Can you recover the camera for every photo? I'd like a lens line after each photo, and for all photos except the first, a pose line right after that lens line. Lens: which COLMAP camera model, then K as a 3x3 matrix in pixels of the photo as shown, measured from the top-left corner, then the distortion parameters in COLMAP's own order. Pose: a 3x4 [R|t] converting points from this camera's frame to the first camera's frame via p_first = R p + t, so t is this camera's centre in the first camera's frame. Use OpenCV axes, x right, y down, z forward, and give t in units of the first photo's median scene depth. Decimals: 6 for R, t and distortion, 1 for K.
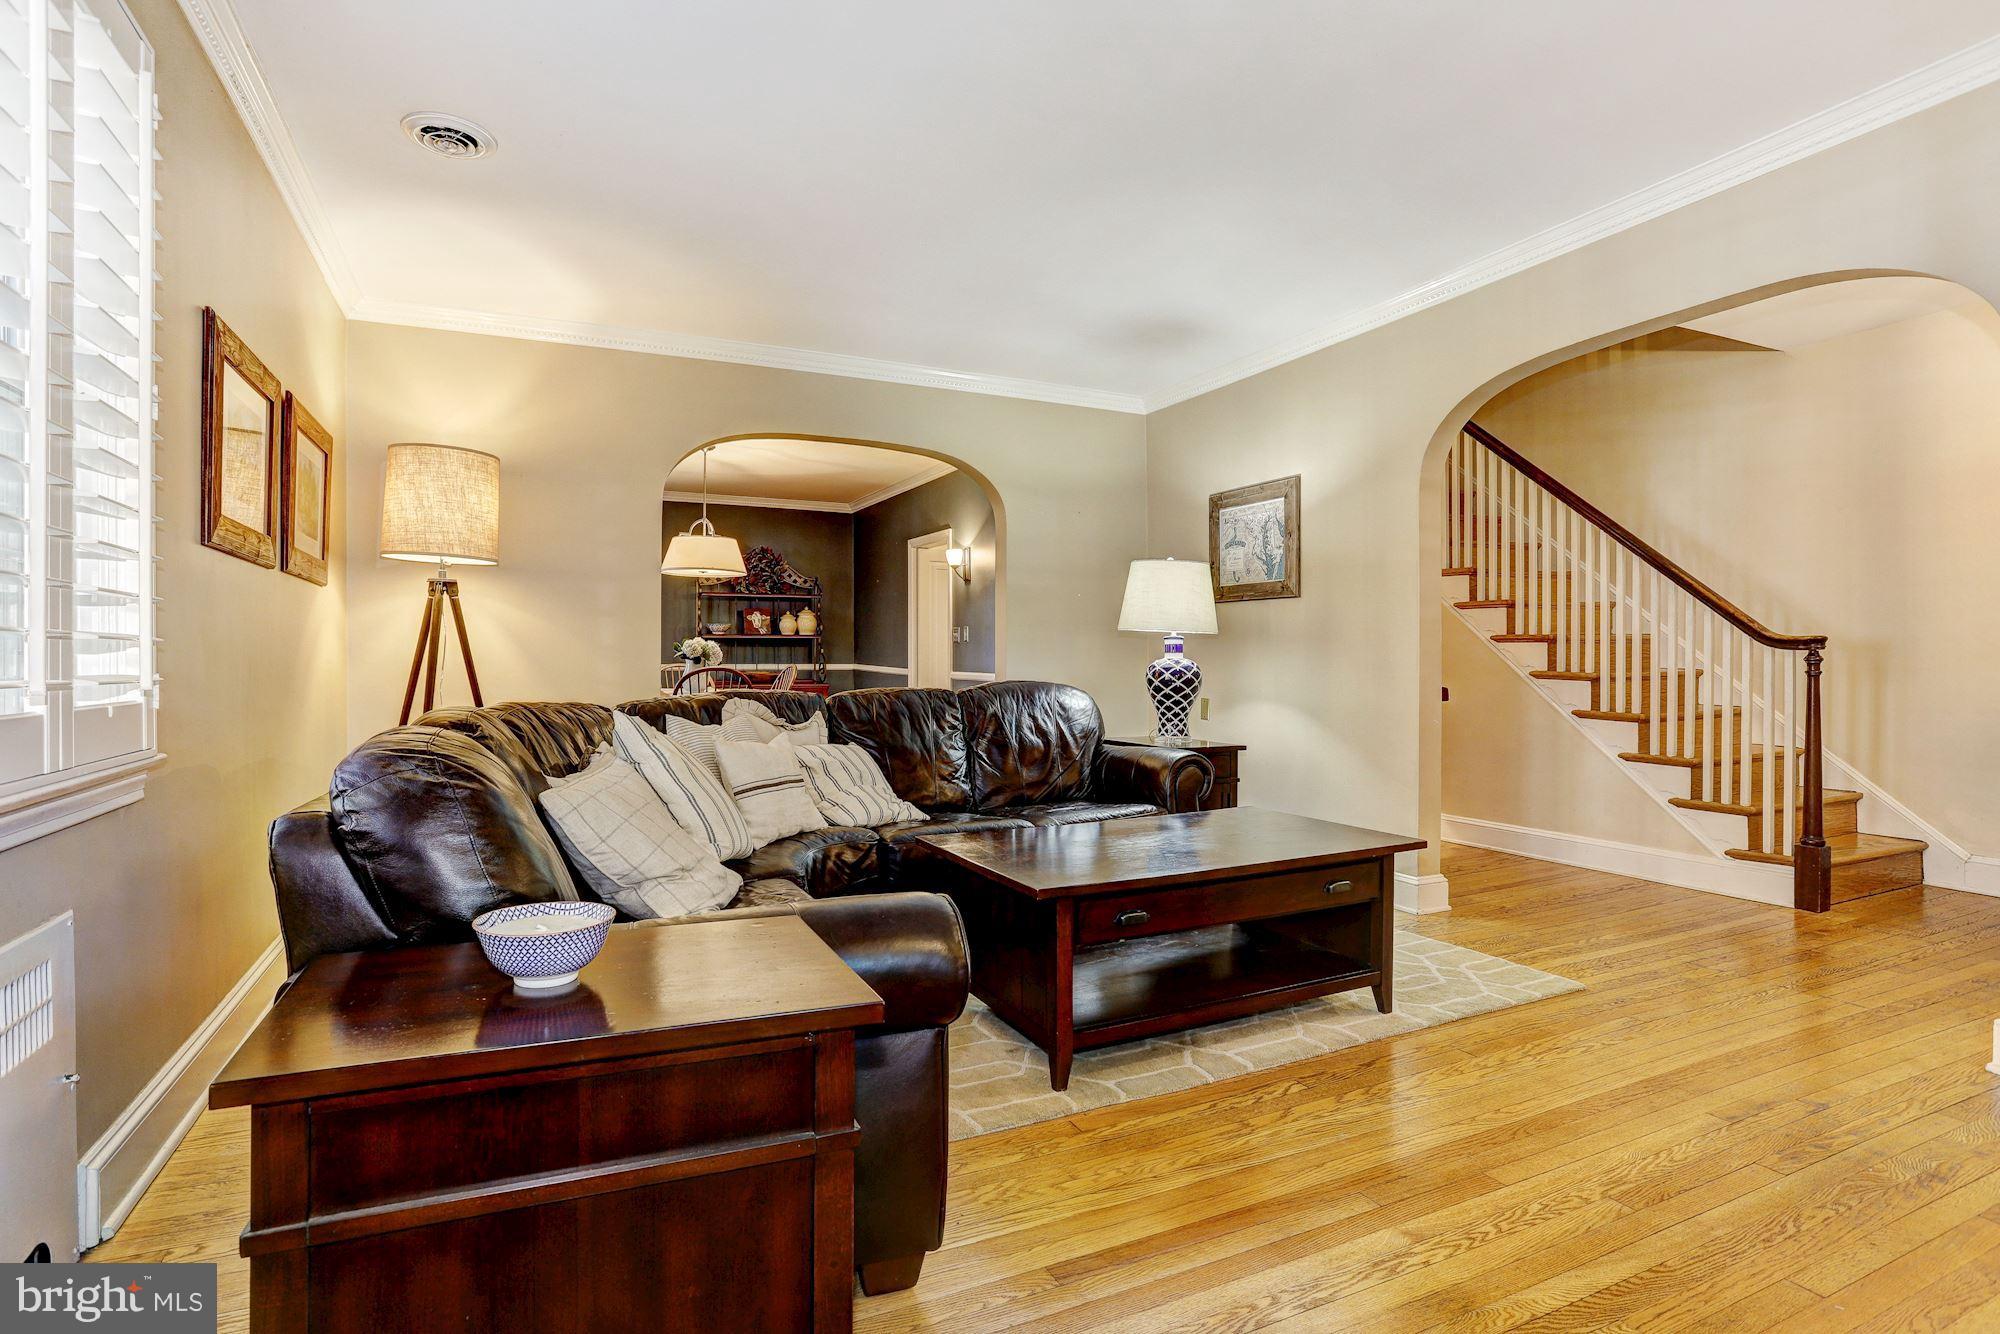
lens RADIAL K [[980.1, 0, 995.8], [0, 980.1, 664.5], [0, 0, 1]] dist [-0.022710, 0.001571]
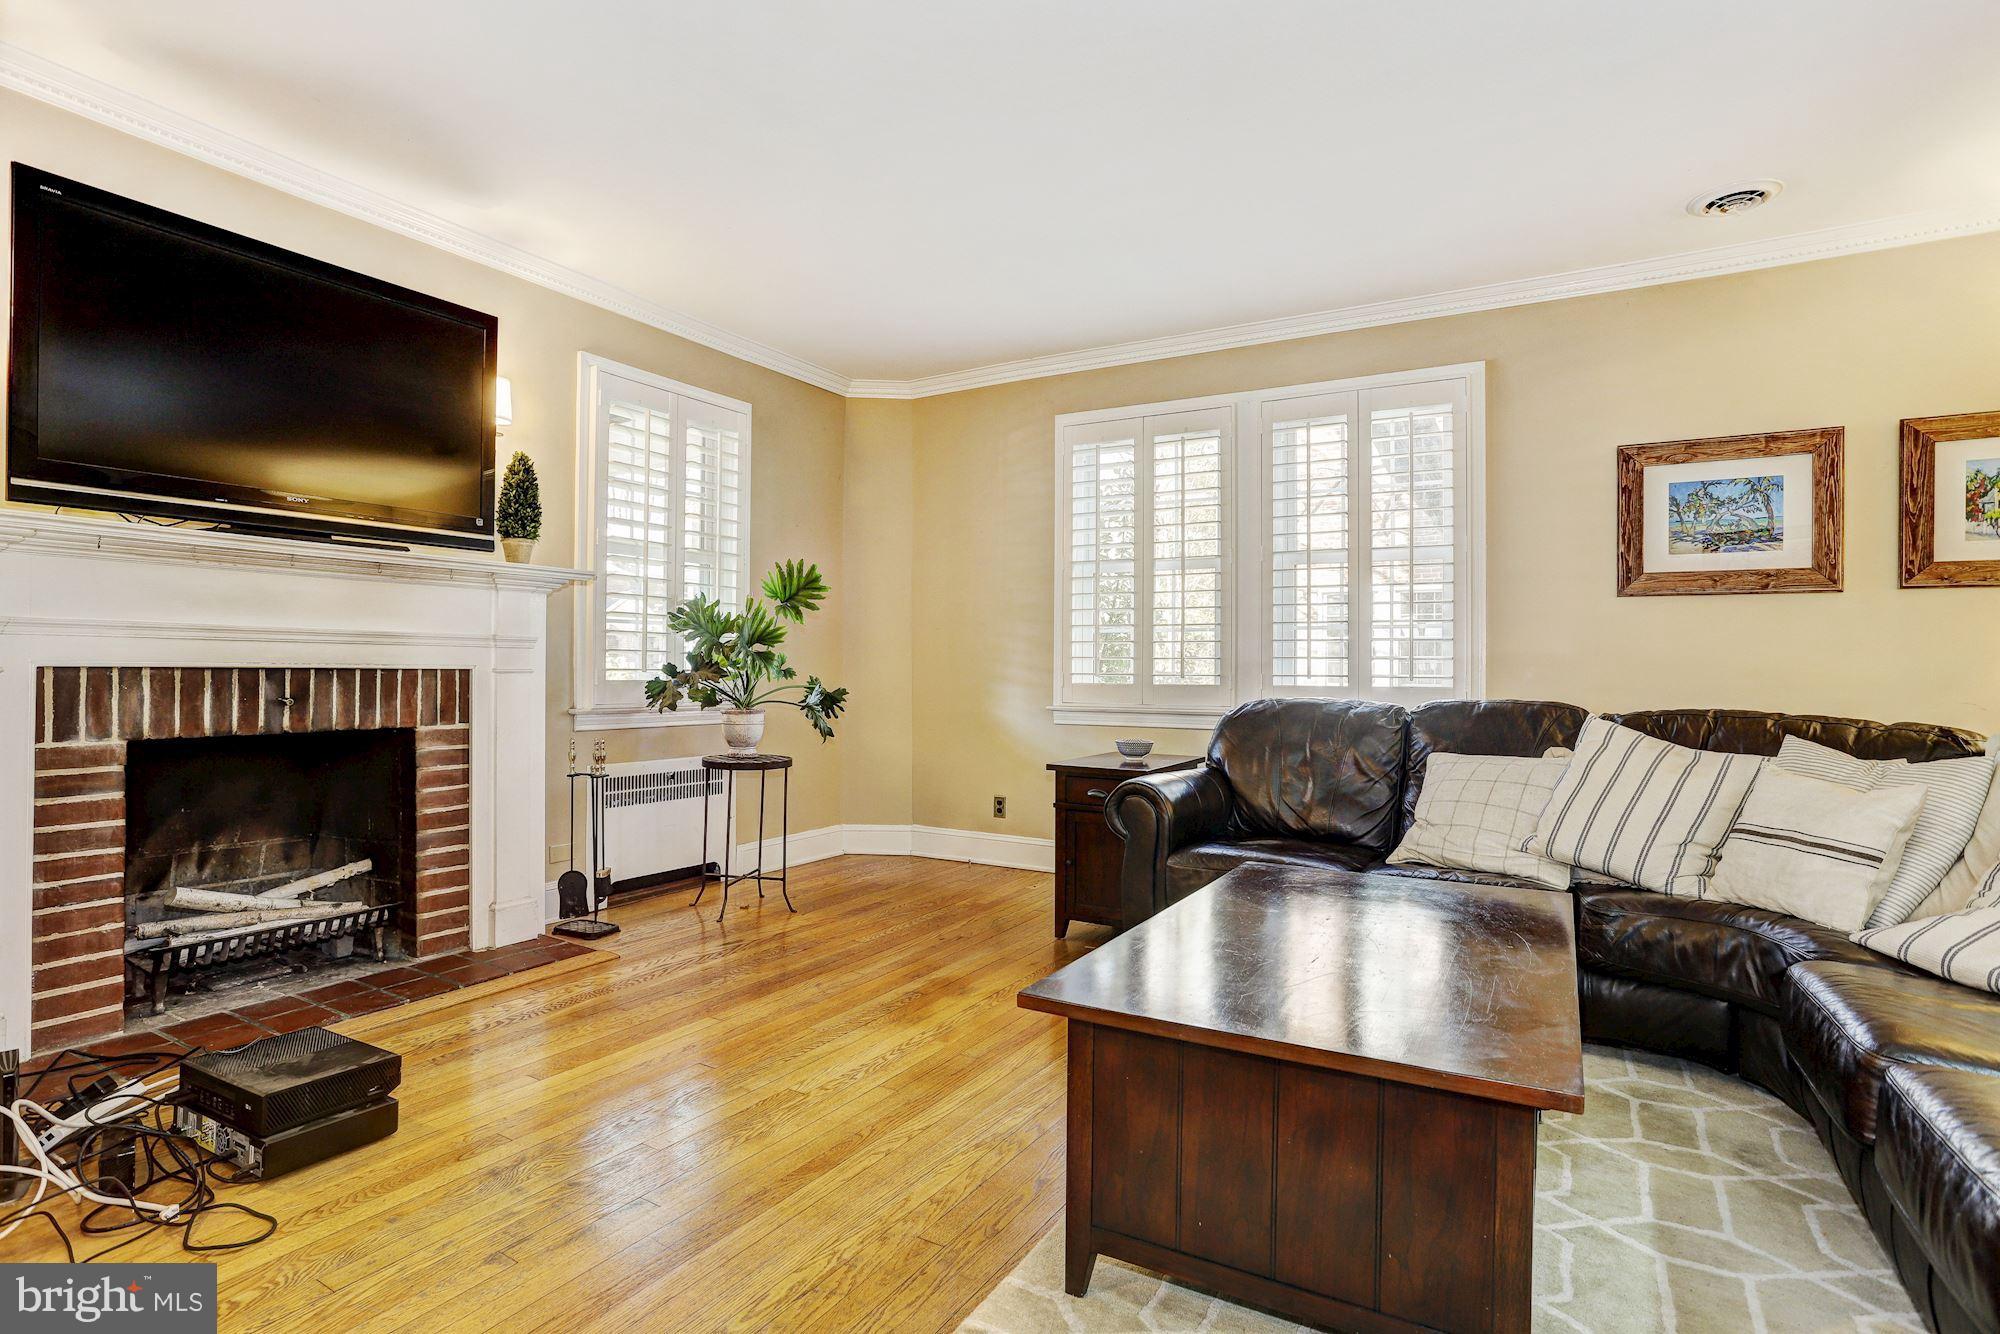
lens RADIAL K [[980.1, 0, 1004.5], [0, 980.1, 667.6], [0, 0, 1]] dist [-0.022710, 0.001571]
pose [[-0.810082, -0.011227, -0.586209, 0.506830], [-0.013182, 0.999913, -0.000934, 0.004358], [0.586169, 0.006971, -0.810159, 0.936932]]
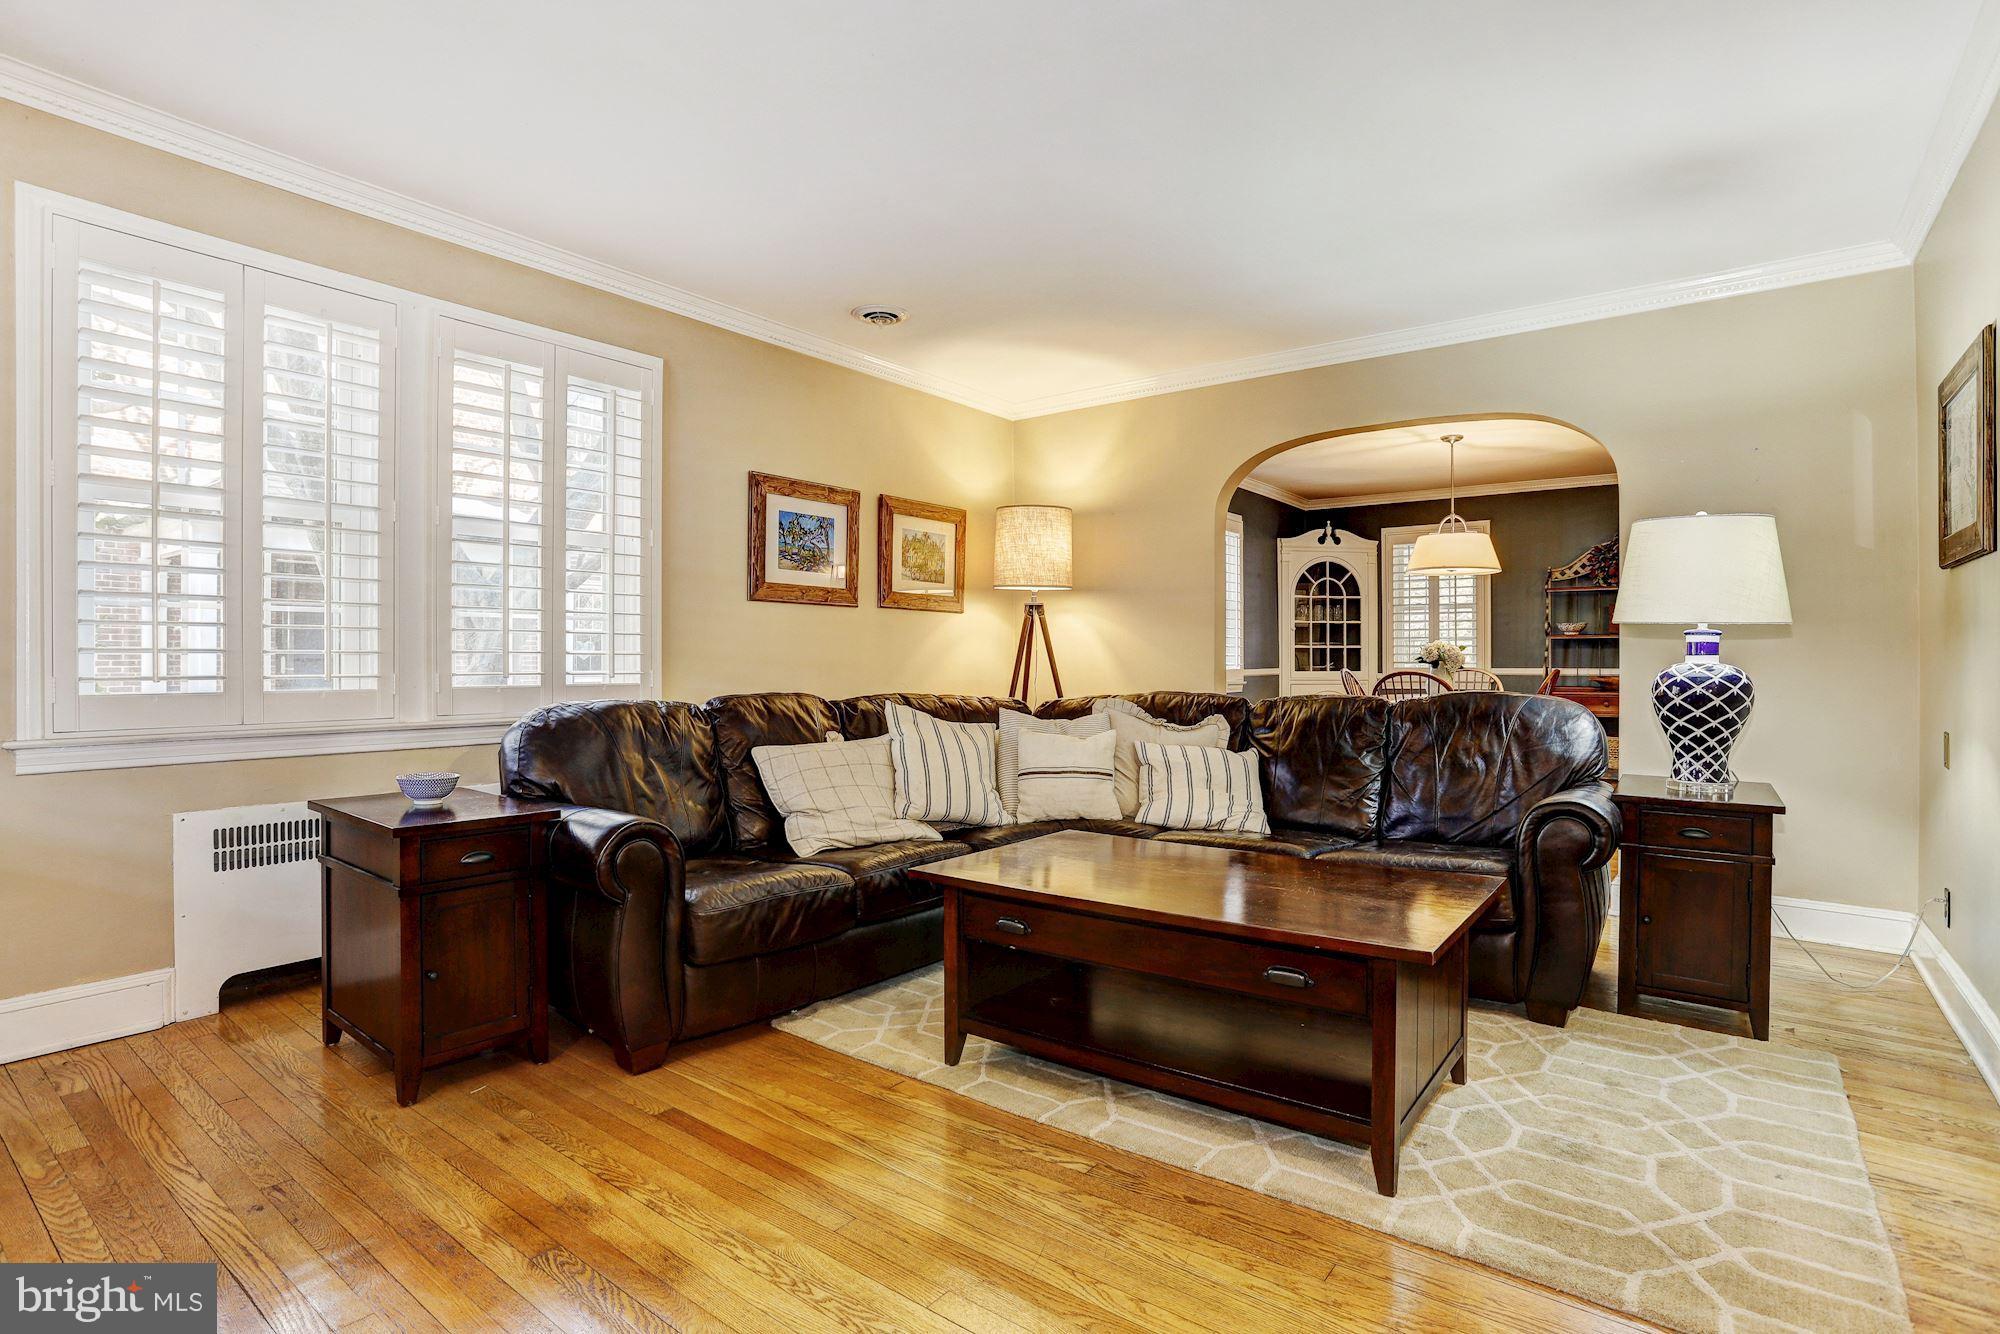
lens RADIAL K [[980.1, 0, 986.4], [0, 980.1, 661.7], [0, 0, 1]] dist [-0.022710, 0.001571]
pose [[0.460330, 0.002135, -0.887745, 0.575648], [-0.007234, 0.999973, -0.001346, -0.003309], [0.887718, 0.007041, 0.460333, 0.298232]]
